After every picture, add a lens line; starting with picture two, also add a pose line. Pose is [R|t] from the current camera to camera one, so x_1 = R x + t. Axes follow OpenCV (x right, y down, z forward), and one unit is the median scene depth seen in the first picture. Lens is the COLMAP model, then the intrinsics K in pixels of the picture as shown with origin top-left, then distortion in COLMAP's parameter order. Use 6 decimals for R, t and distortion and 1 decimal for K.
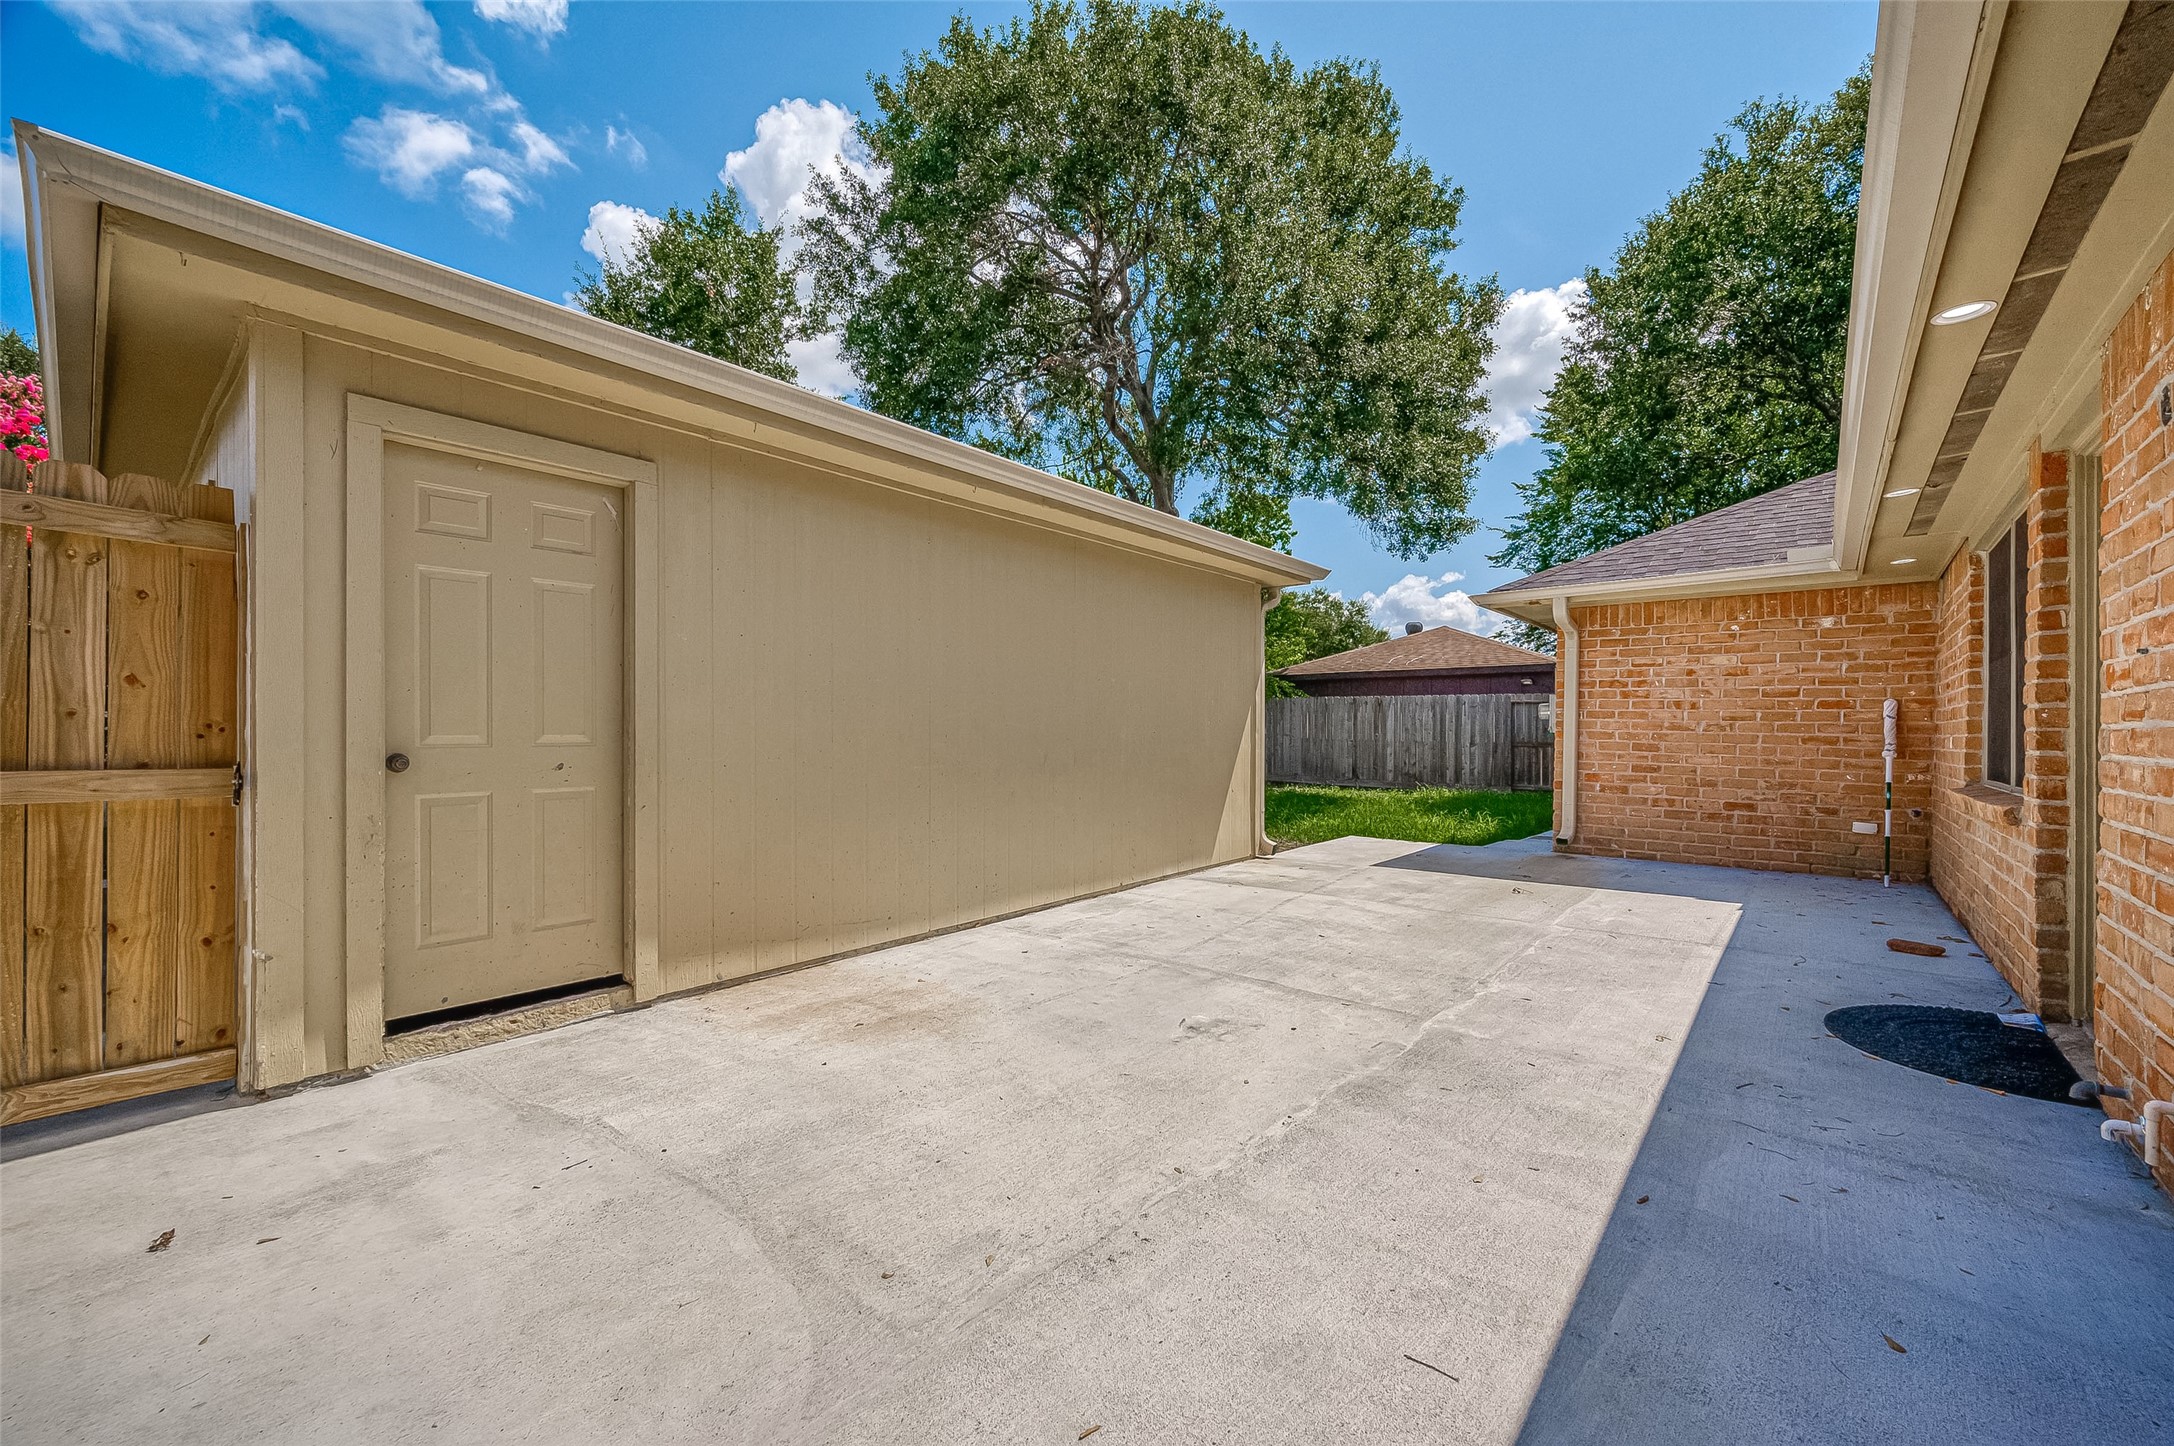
lens RADIAL K [[854.3, 0, 1093.3], [0, 854.3, 733.2], [0, 0, 1]] dist [0.000898, -0.000138]
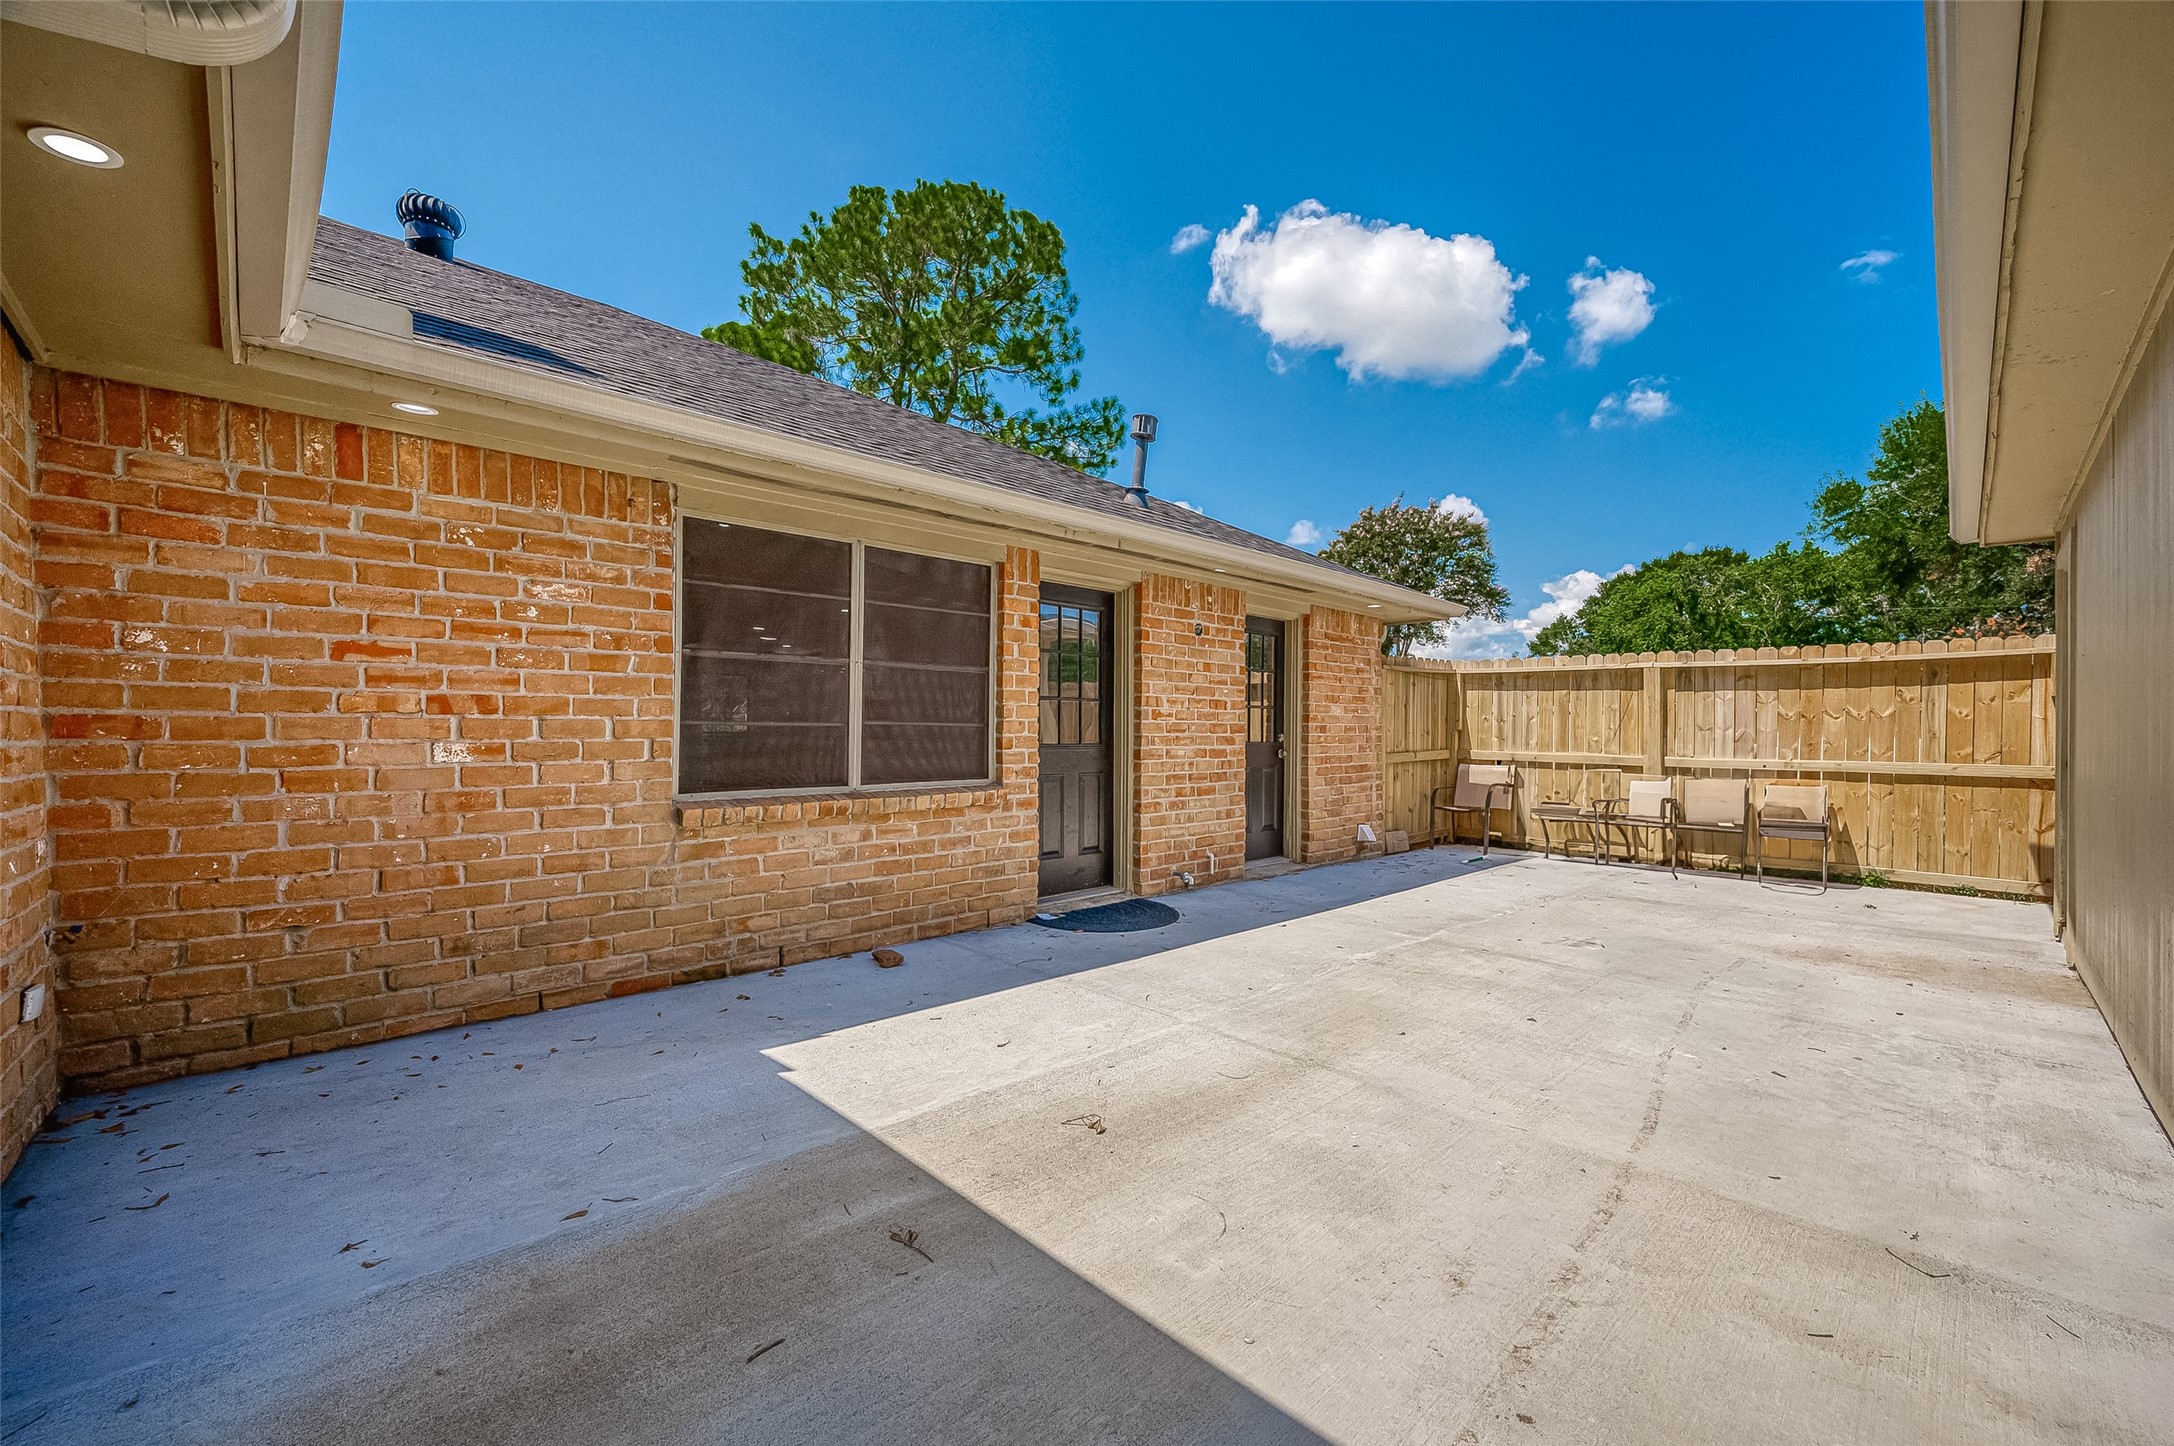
lens RADIAL K [[870.5, 0, 1093.0], [0, 870.5, 730.3], [0, 0, 1]] dist [-0.000474, 0.000004]
pose [[-0.994927, -0.007392, 0.100325, 0.676710], [-0.007526, 0.999971, -0.000959, -0.009772], [-0.100315, -0.001709, -0.994954, 2.118528]]
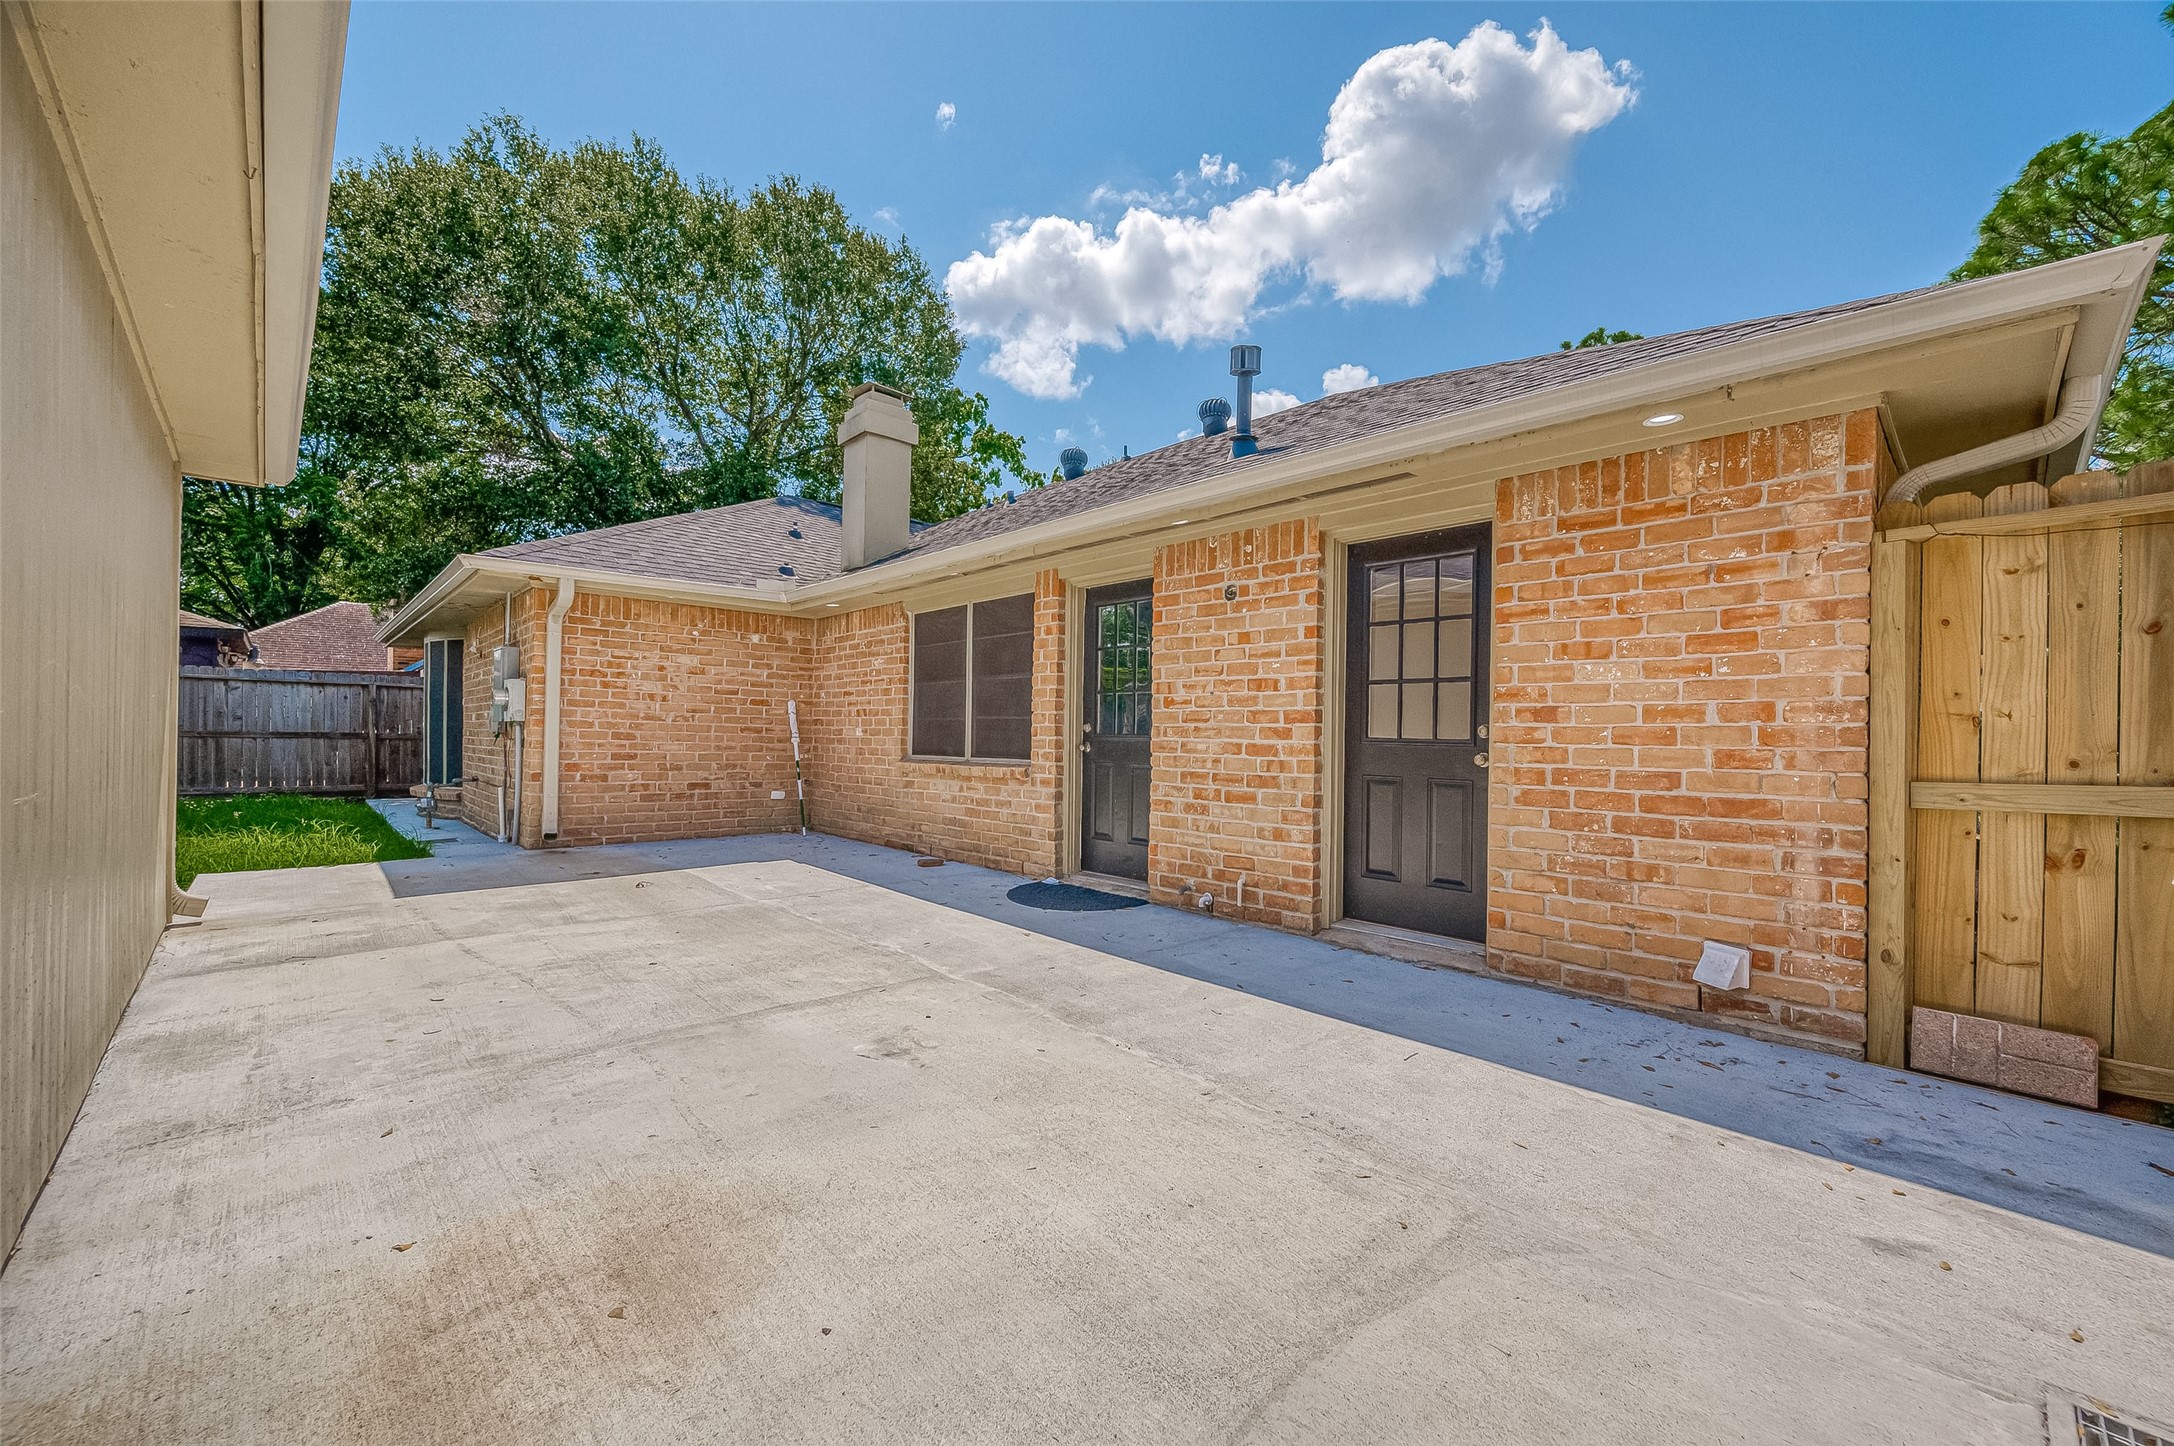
lens RADIAL K [[854.3, 0, 1093.3], [0, 854.3, 733.2], [0, 0, 1]] dist [0.000898, -0.000138]
pose [[0.114924, -0.002007, 0.993372, -0.608415], [-0.011524, 0.999928, 0.003354, 0.005218], [-0.993307, -0.011833, 0.114893, 0.569297]]
